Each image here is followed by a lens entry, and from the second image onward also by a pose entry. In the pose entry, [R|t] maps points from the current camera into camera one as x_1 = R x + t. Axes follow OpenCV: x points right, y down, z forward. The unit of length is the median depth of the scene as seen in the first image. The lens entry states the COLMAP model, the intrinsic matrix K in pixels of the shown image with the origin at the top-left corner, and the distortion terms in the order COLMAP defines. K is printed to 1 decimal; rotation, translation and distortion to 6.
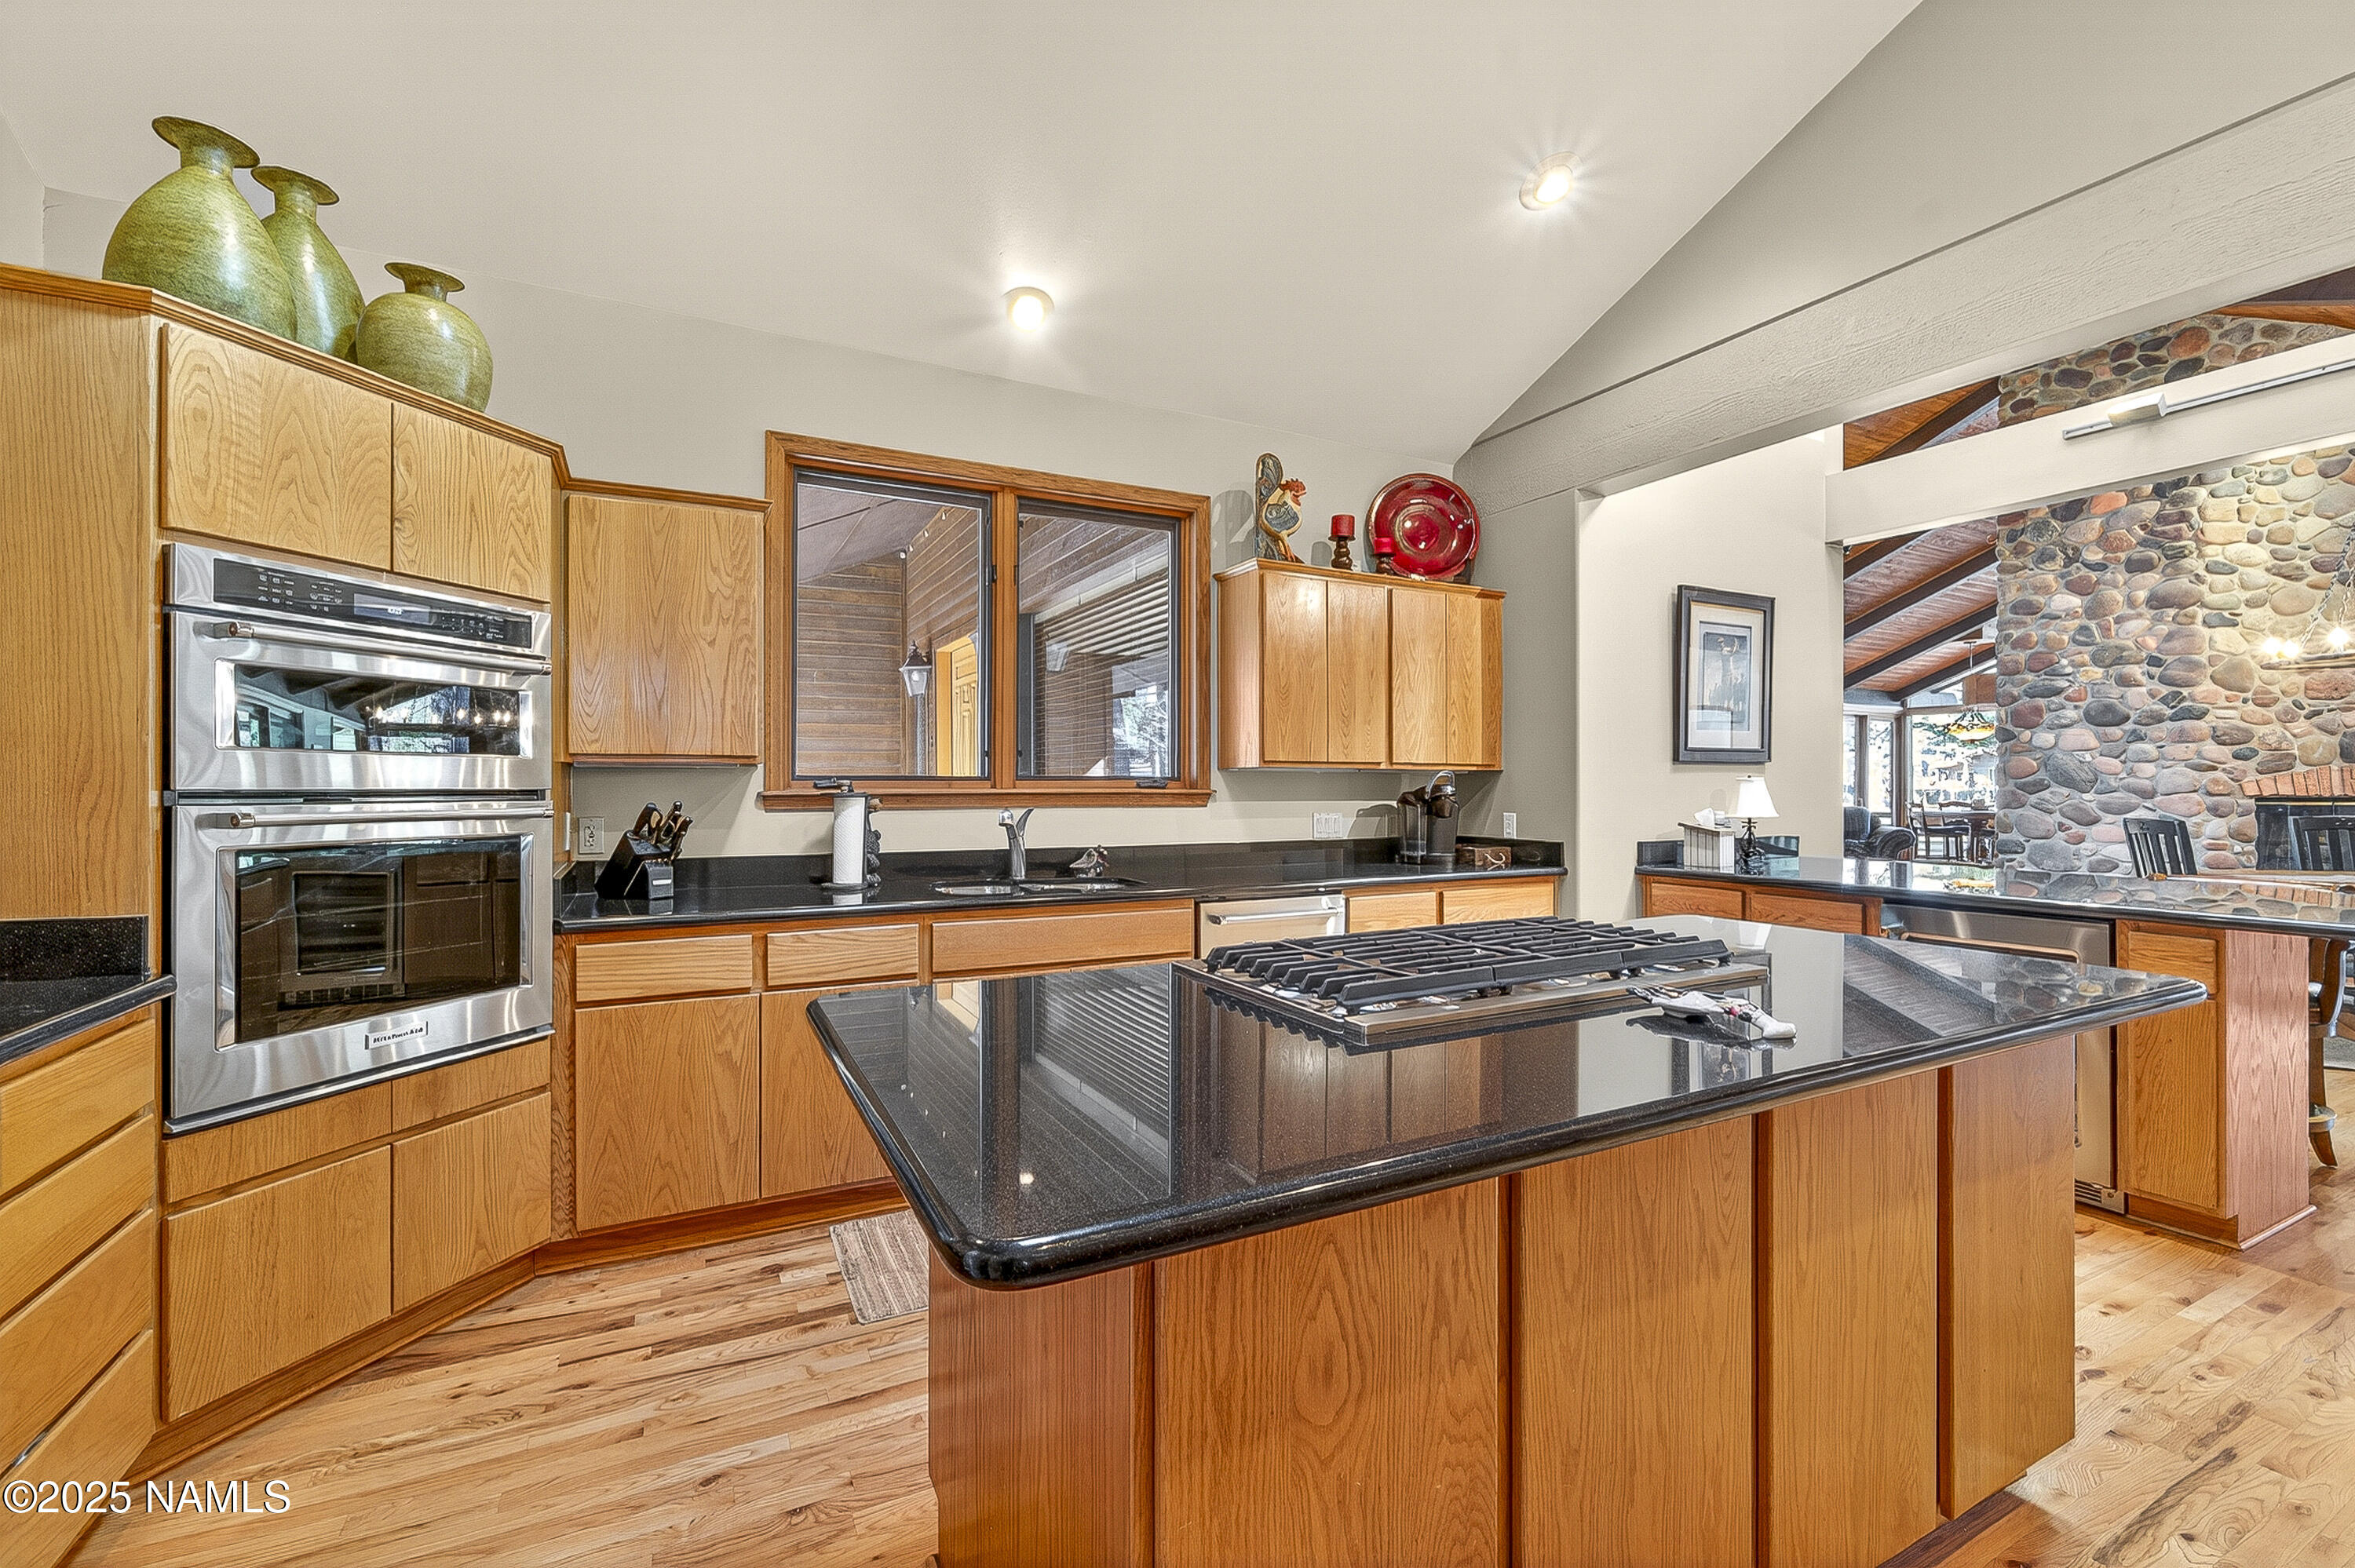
lens RADIAL K [[963.8, 0, 1174.0], [0, 963.8, 788.5], [0, 0, 1]] dist [-0.004506, -0.000524]
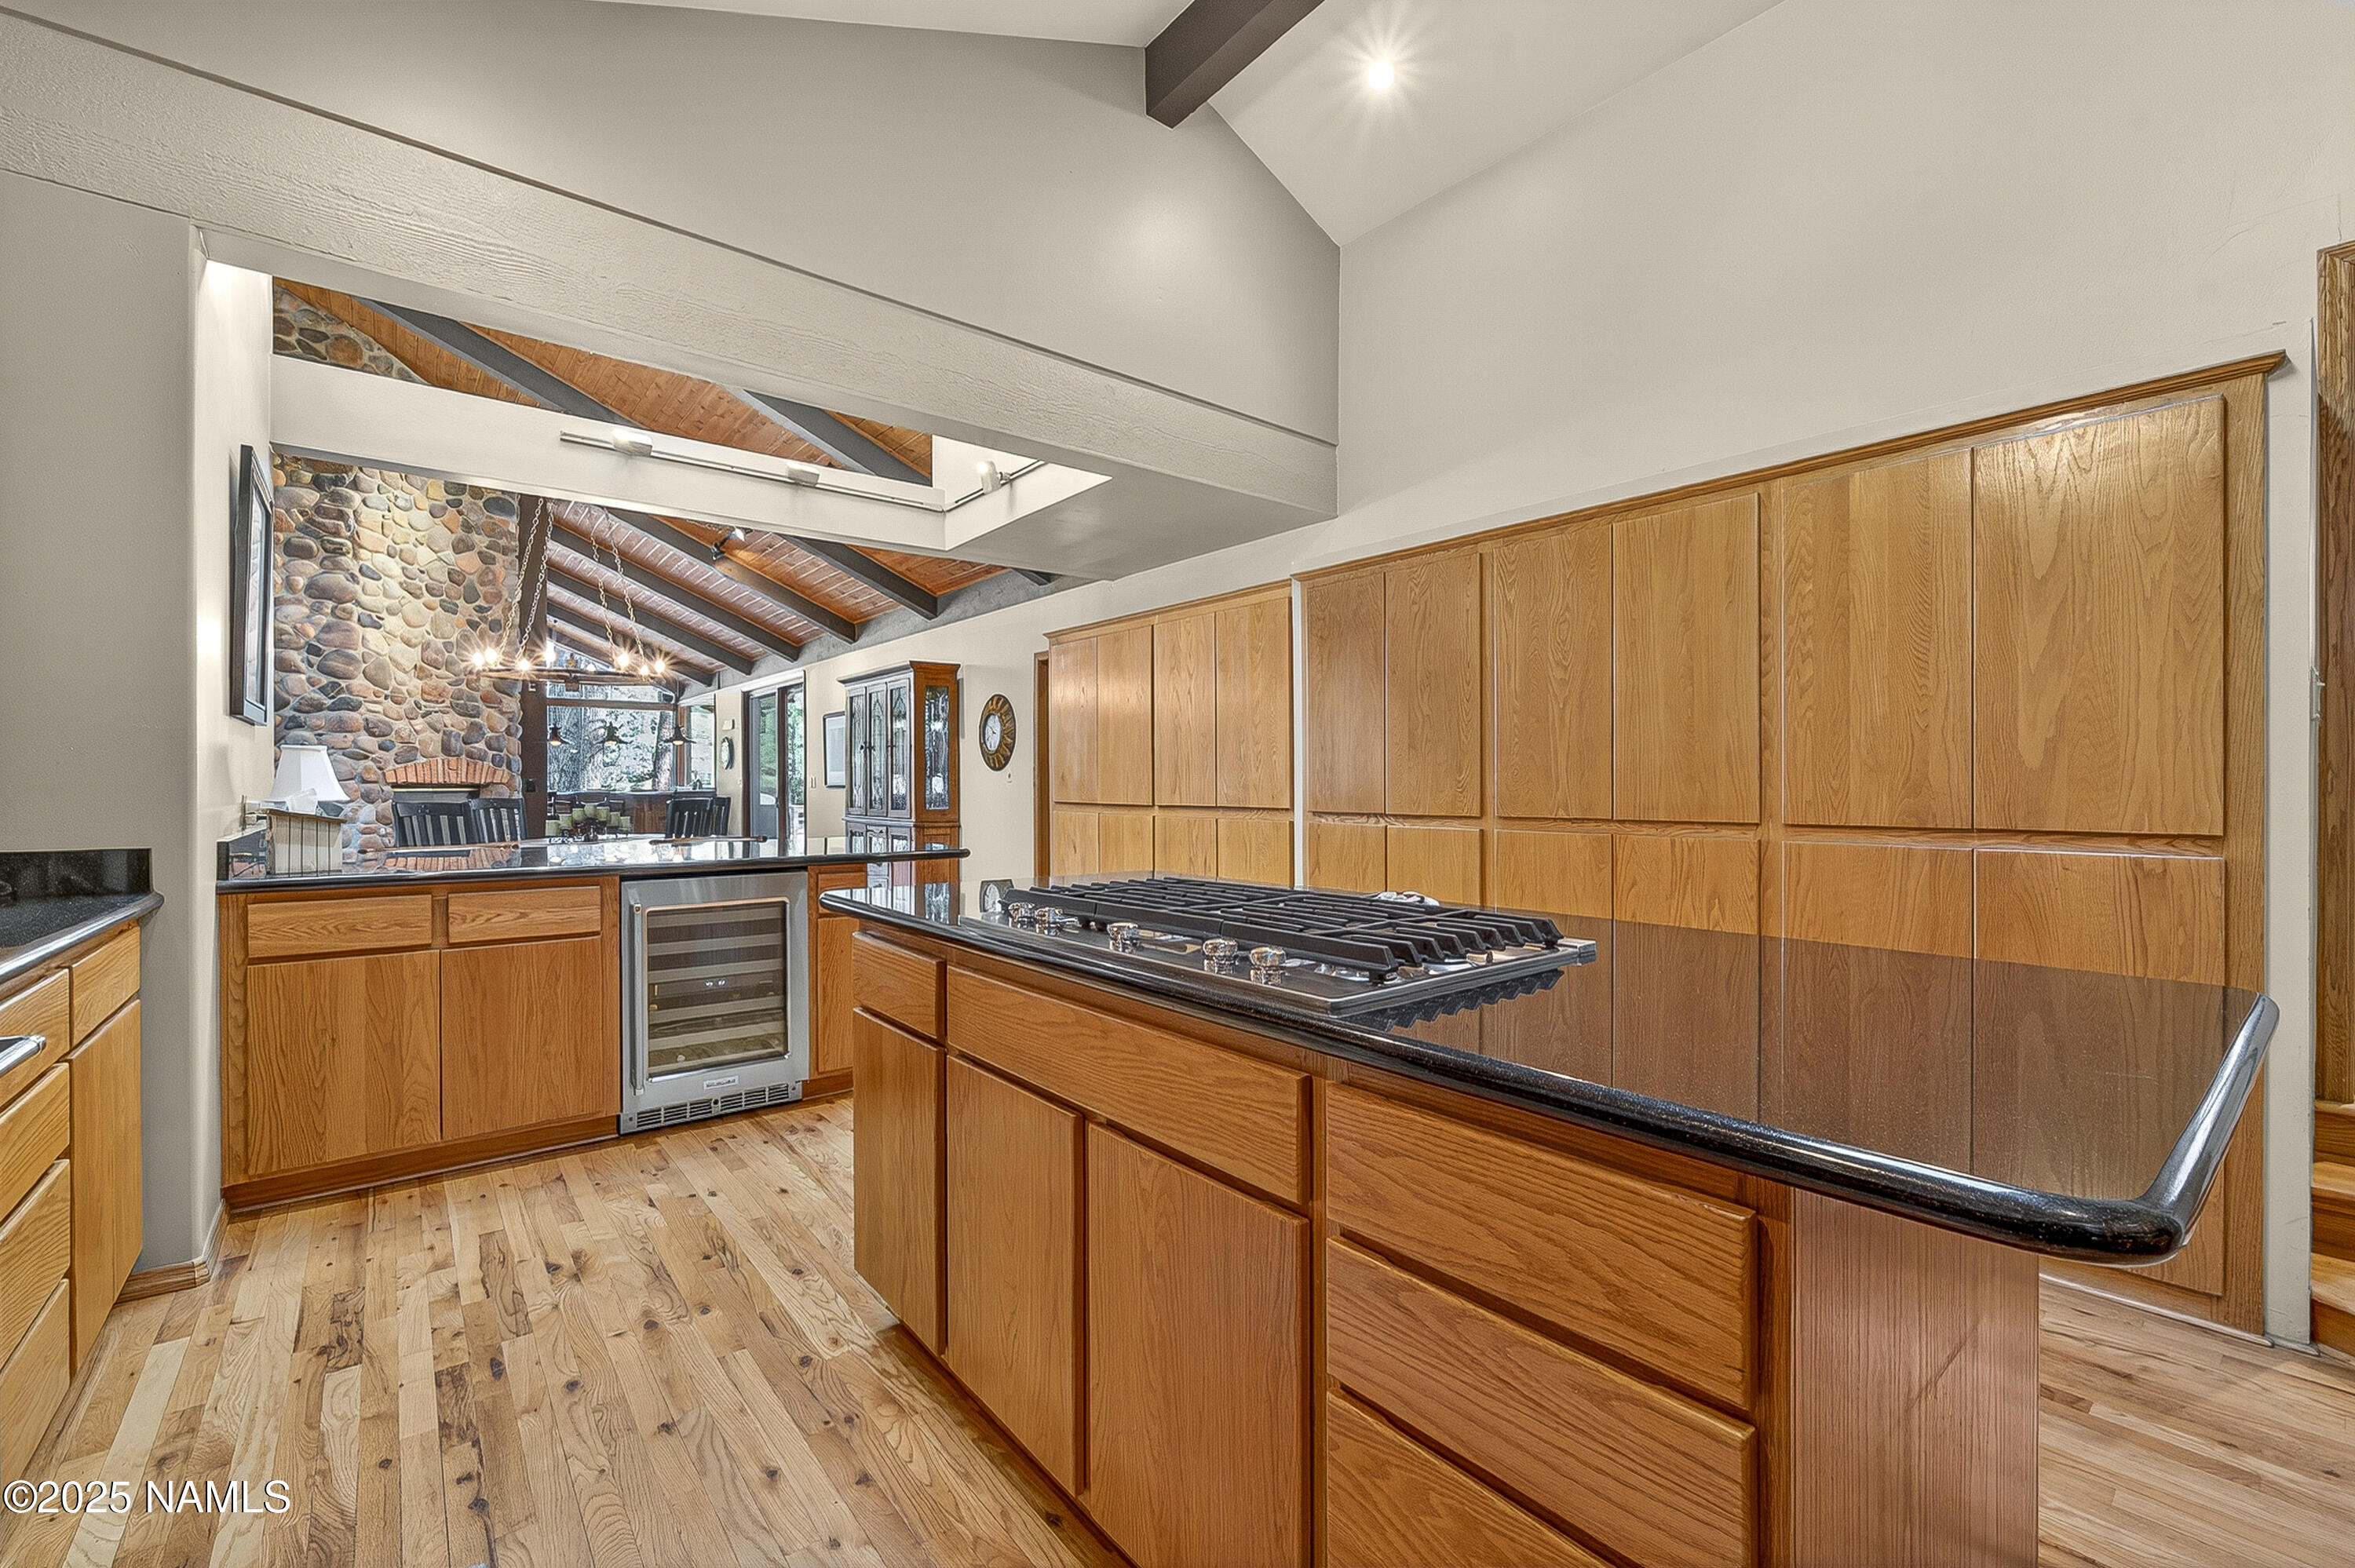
lens RADIAL K [[963.8, 0, 1167.4], [0, 963.8, 785.5], [0, 0, 1]] dist [-0.004506, -0.000524]
pose [[-0.207442, 0.002036, 0.978245, -0.151824], [0.002574, 0.999996, -0.001535, 0.013894], [-0.978244, 0.002200, -0.207446, 0.337221]]
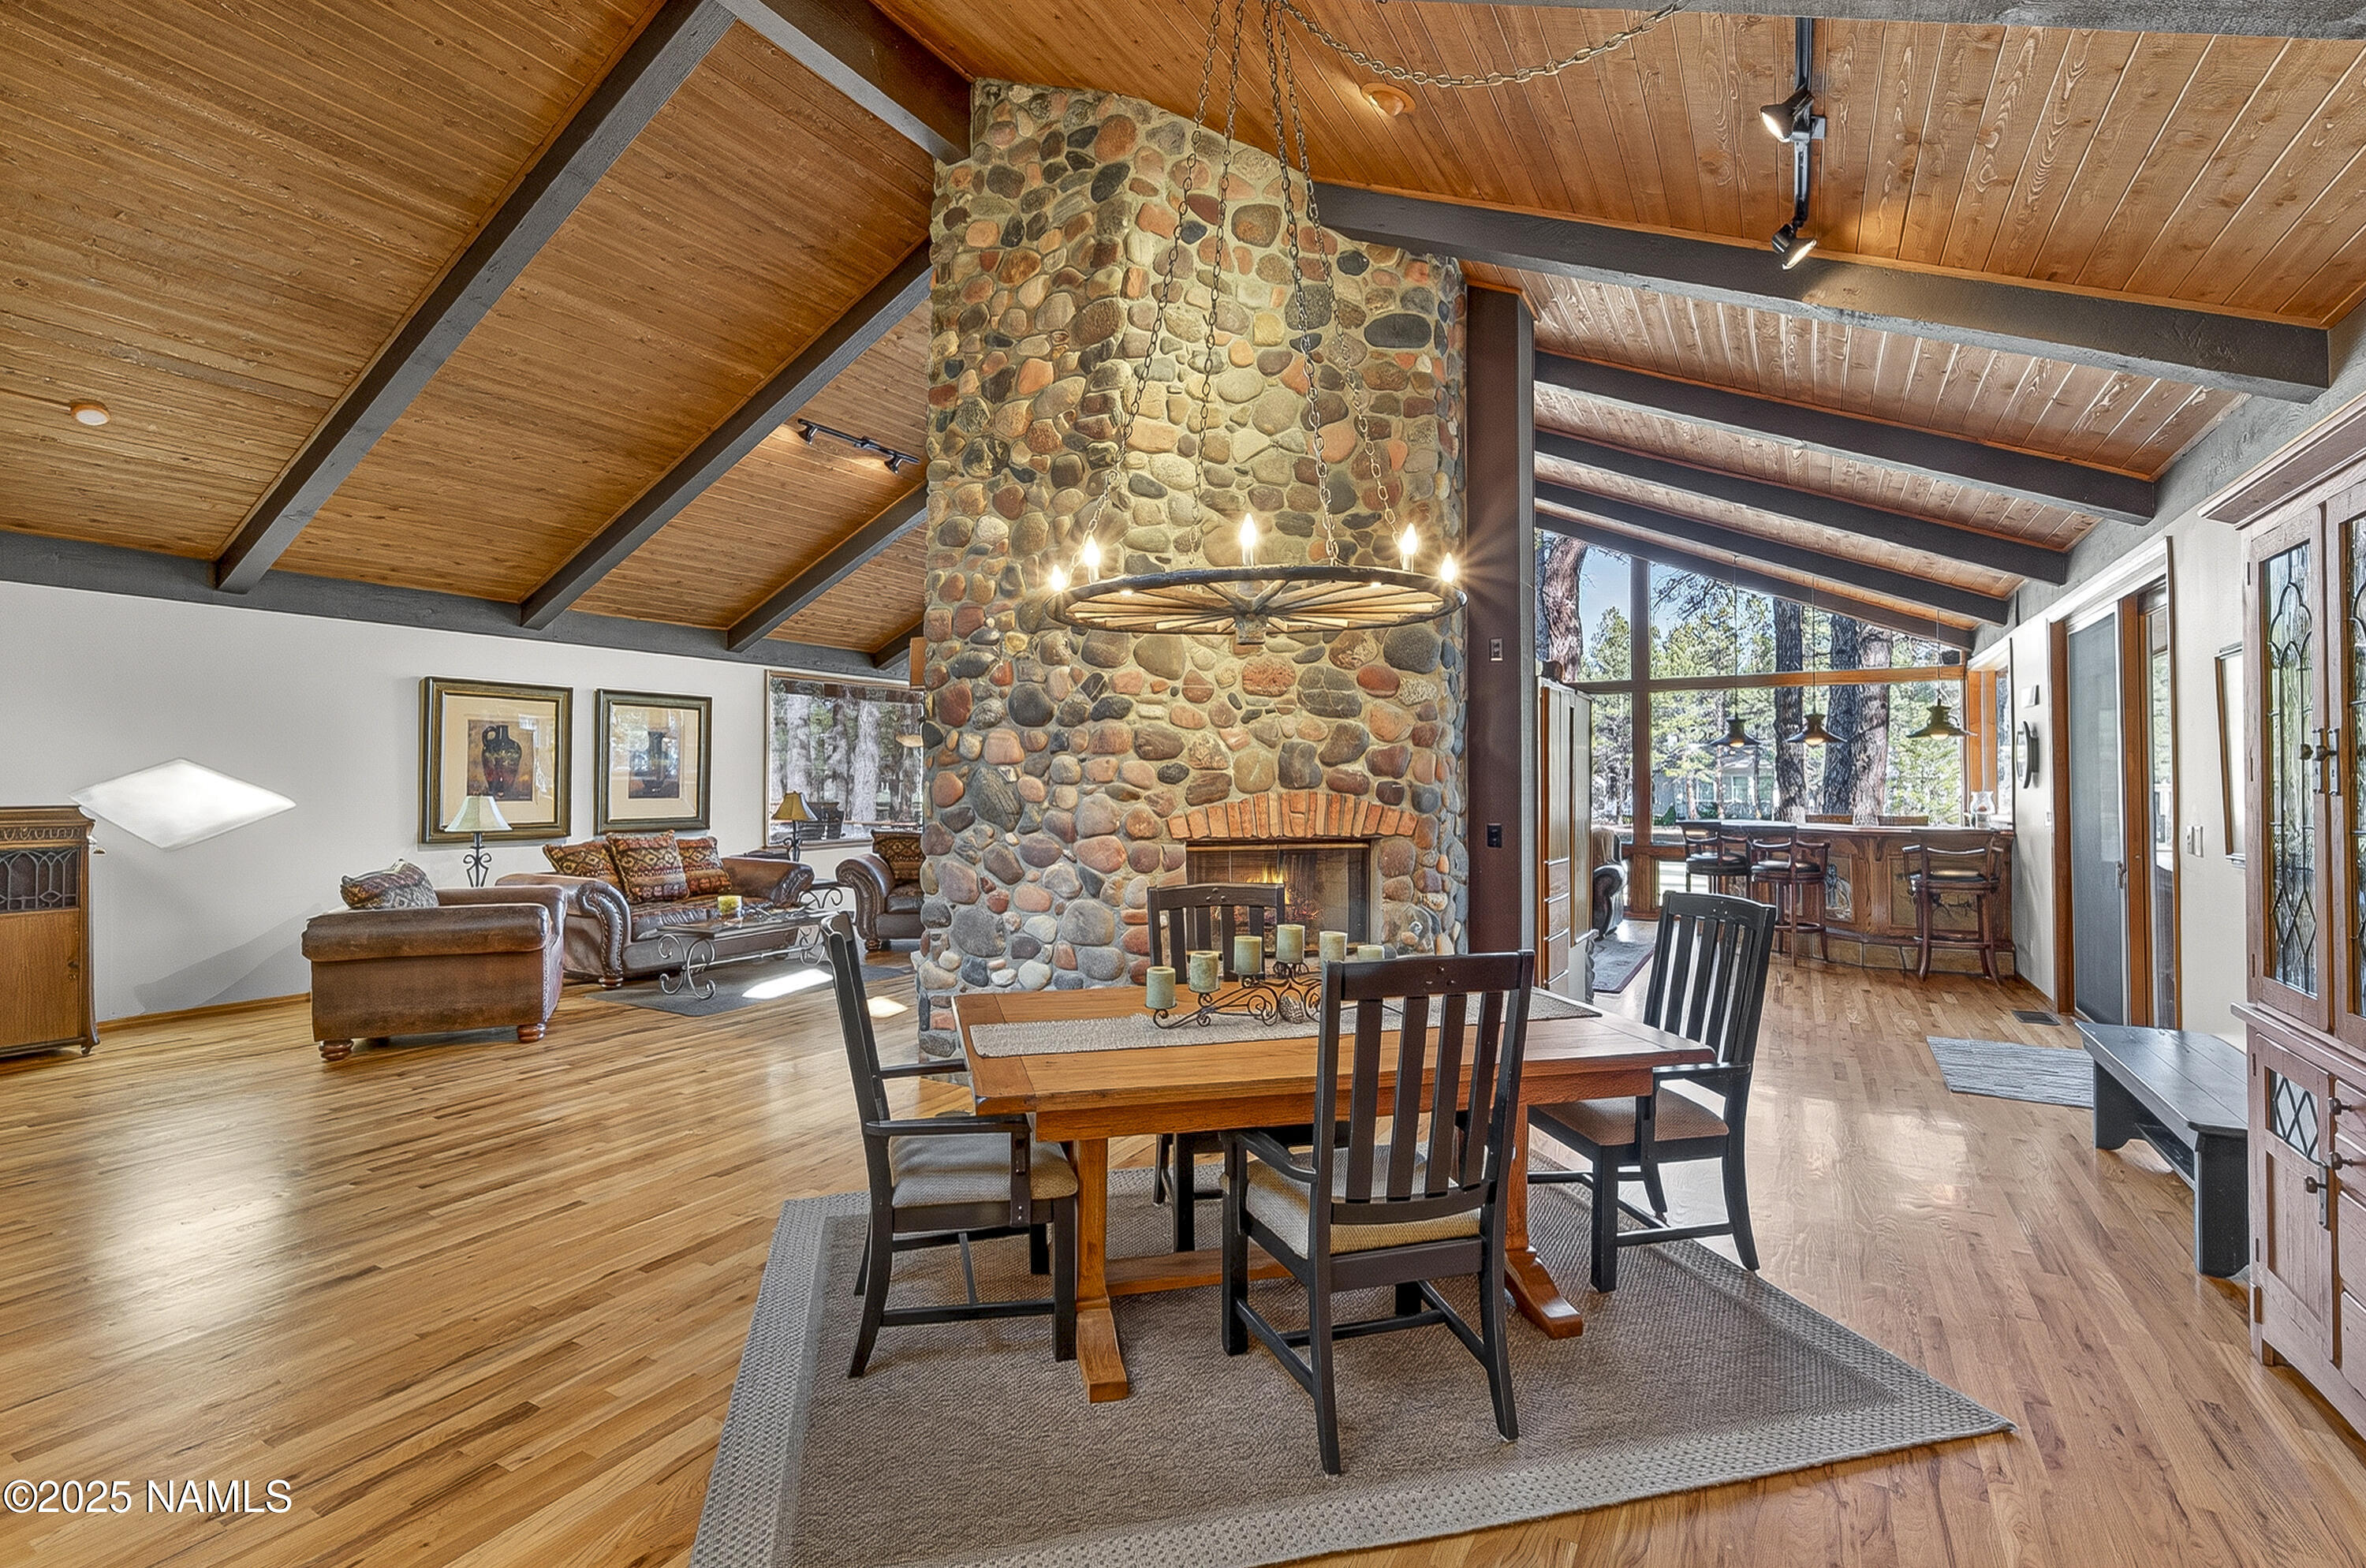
lens RADIAL K [[1076.9, 0, 1160.1], [0, 1076.9, 751.9], [0, 0, 1]] dist [0.002024, 0.000233]
pose [[0.841512, 0.017991, 0.539938, 0.694589], [-0.001372, 0.999513, -0.031165, -0.027460], [-0.540236, 0.025485, 0.841127, 0.376910]]
